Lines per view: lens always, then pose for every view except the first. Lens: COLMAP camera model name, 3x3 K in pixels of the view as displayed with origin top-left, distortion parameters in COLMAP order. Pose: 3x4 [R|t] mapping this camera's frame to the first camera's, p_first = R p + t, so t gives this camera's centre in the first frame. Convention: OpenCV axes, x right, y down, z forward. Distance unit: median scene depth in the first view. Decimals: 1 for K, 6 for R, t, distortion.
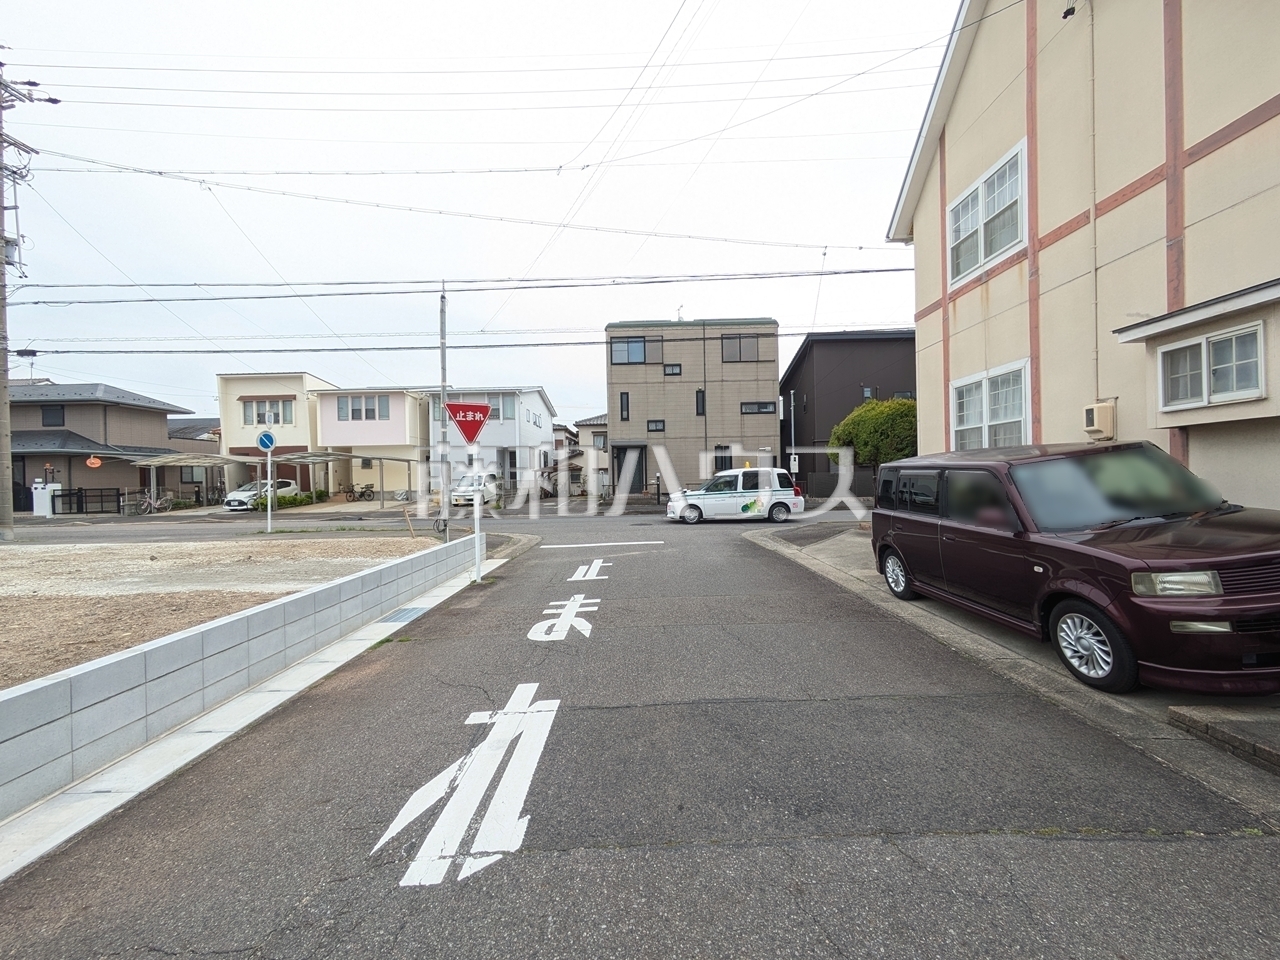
lens RADIAL K [[507.9, 0, 637.9], [0, 507.9, 481.9], [0, 0, 1]] dist [0.001854, -0.000881]
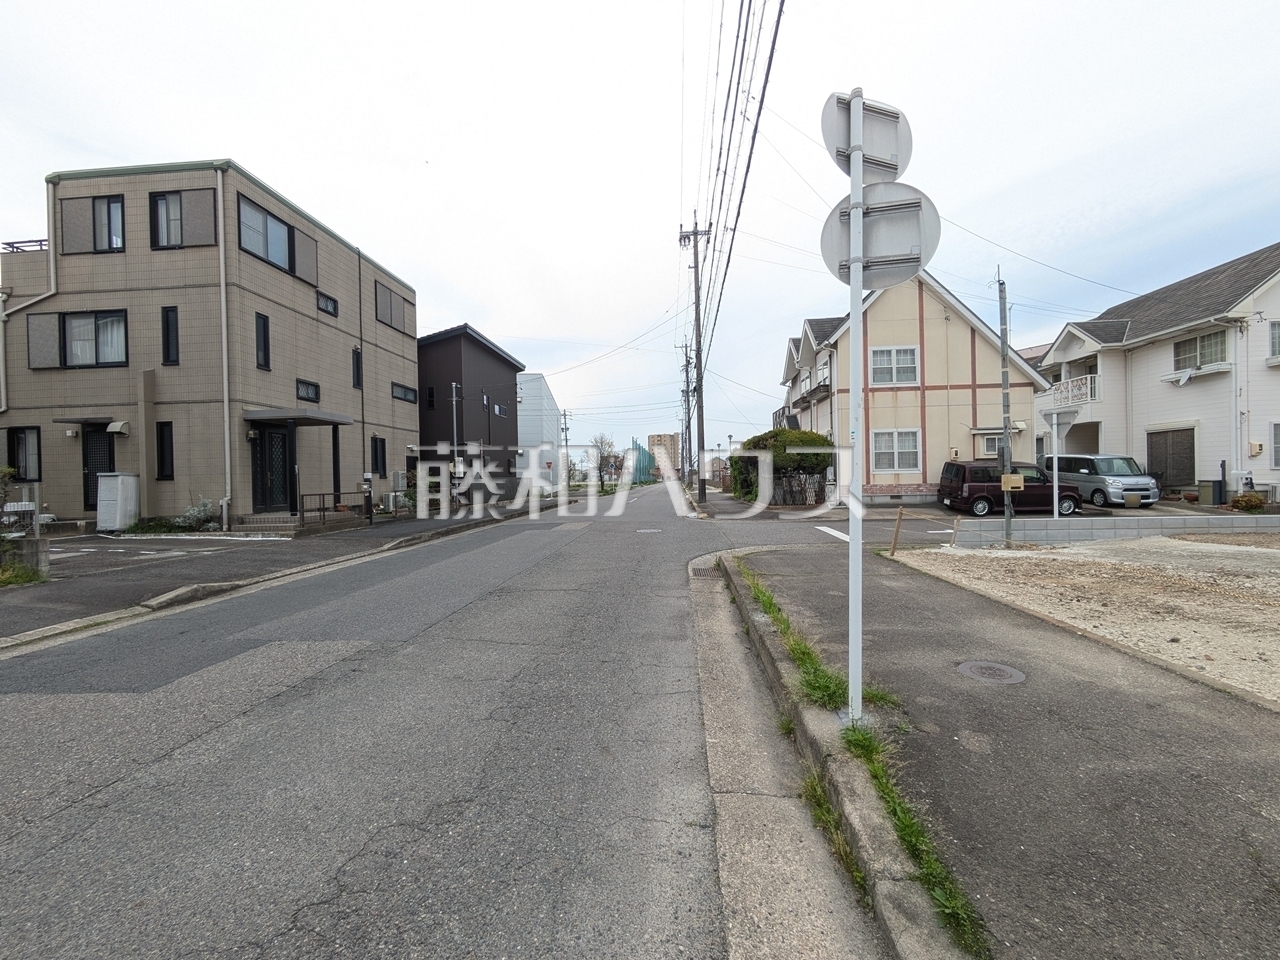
lens RADIAL K [[507.9, 0, 635.8], [0, 507.9, 482.9], [0, 0, 1]] dist [0.001854, -0.000881]
pose [[0.069359, 0.009436, 0.997547, -0.543648], [0.025557, 0.999610, -0.011233, 0.009743], [-0.997264, 0.026274, 0.069091, 0.632593]]
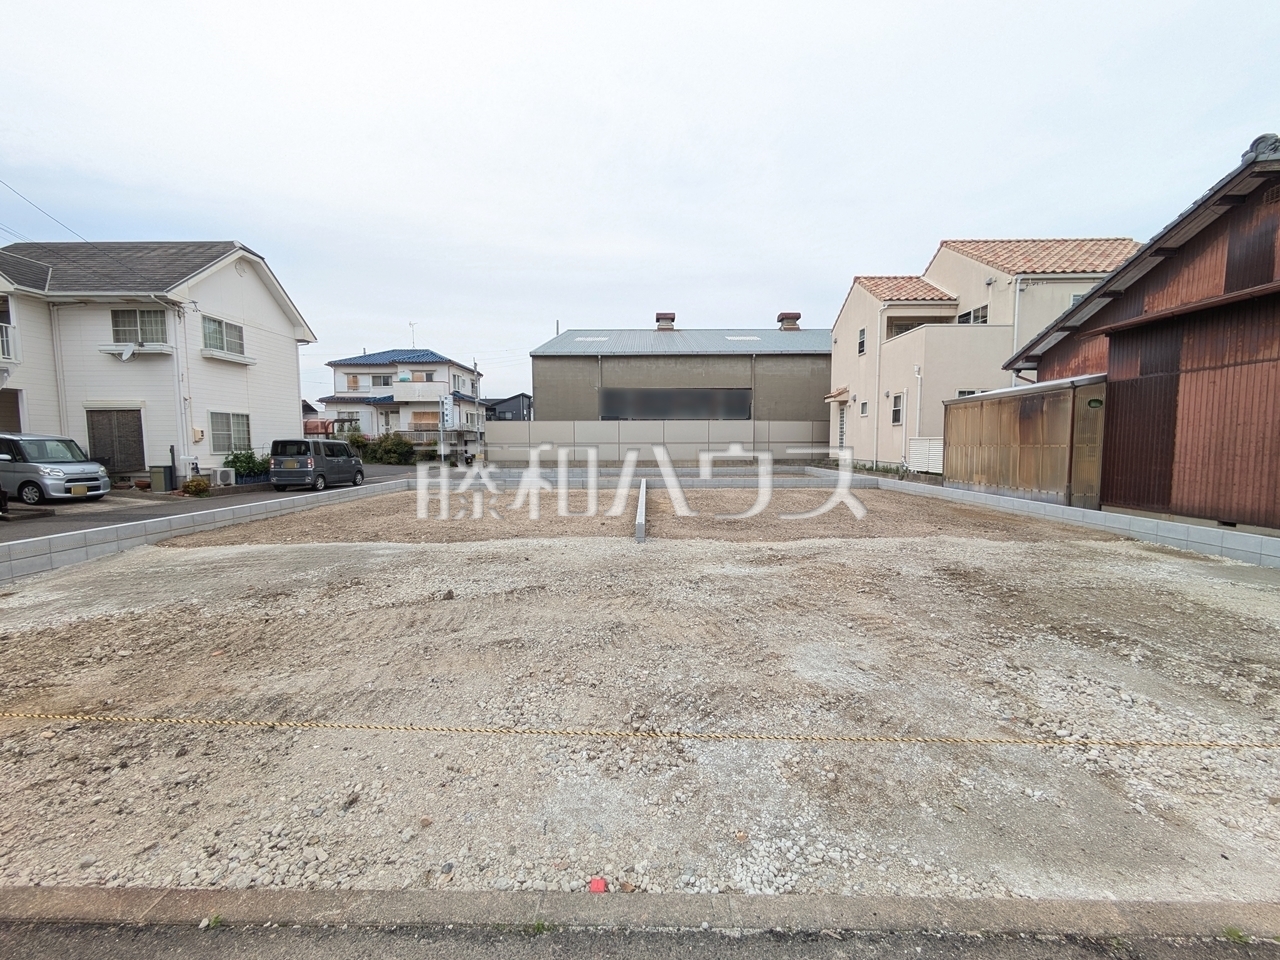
lens RADIAL K [[507.9, 0, 640.1], [0, 507.9, 482.2], [0, 0, 1]] dist [0.001854, -0.000881]
pose [[-0.999724, 0.023233, 0.003371, -0.431371], [0.023434, 0.996141, 0.084579, -0.001199], [-0.001393, 0.084634, -0.996411, 0.565666]]
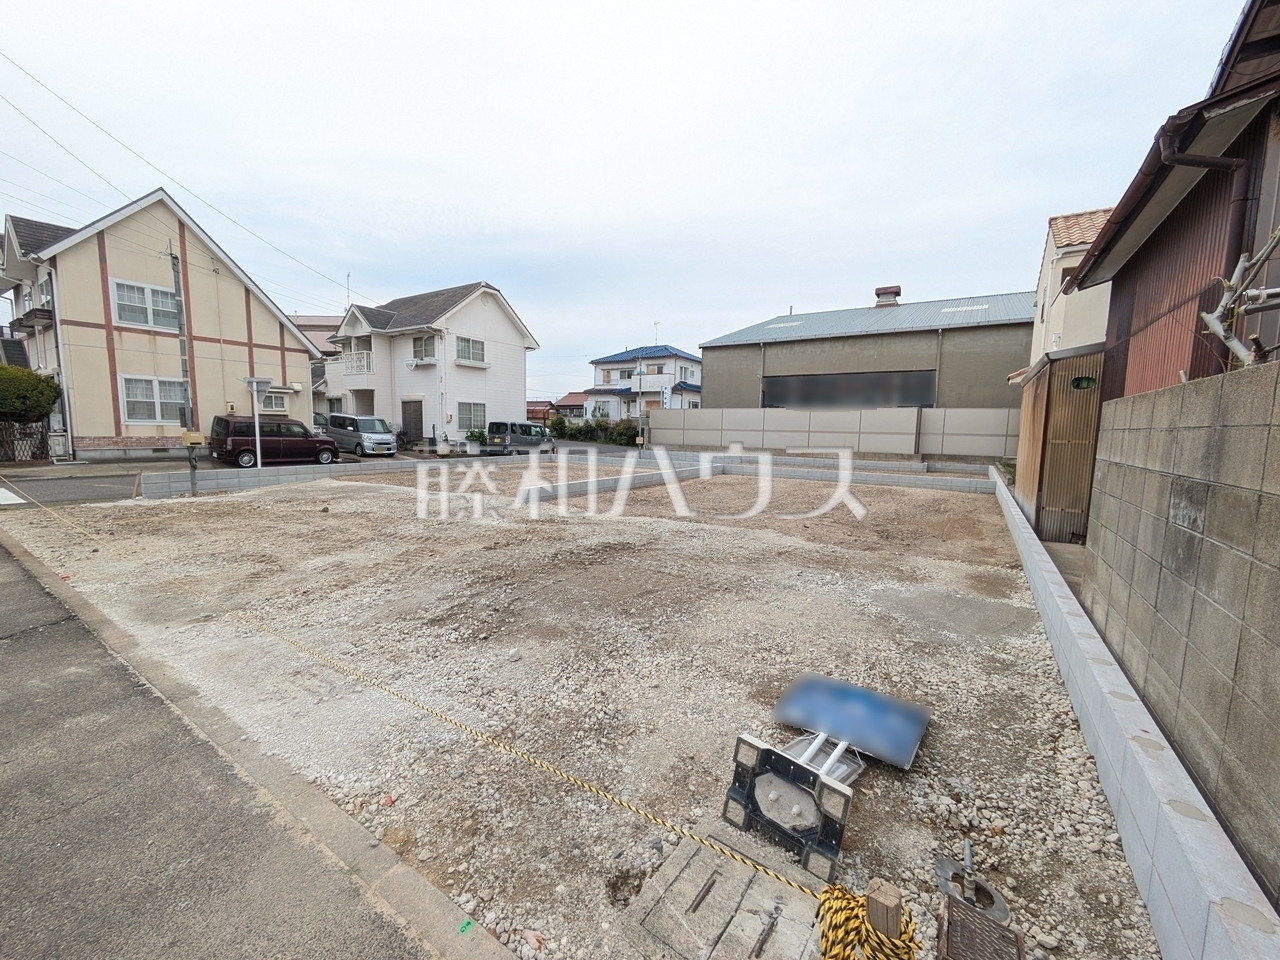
lens RADIAL K [[507.9, 0, 641.1], [0, 507.9, 483.4], [0, 0, 1]] dist [0.001854, -0.000881]
pose [[-0.843390, -0.055256, 0.534453, -0.706310], [0.000190, 0.994667, 0.103136, 0.005333], [-0.537302, 0.087085, -0.838882, 0.541909]]
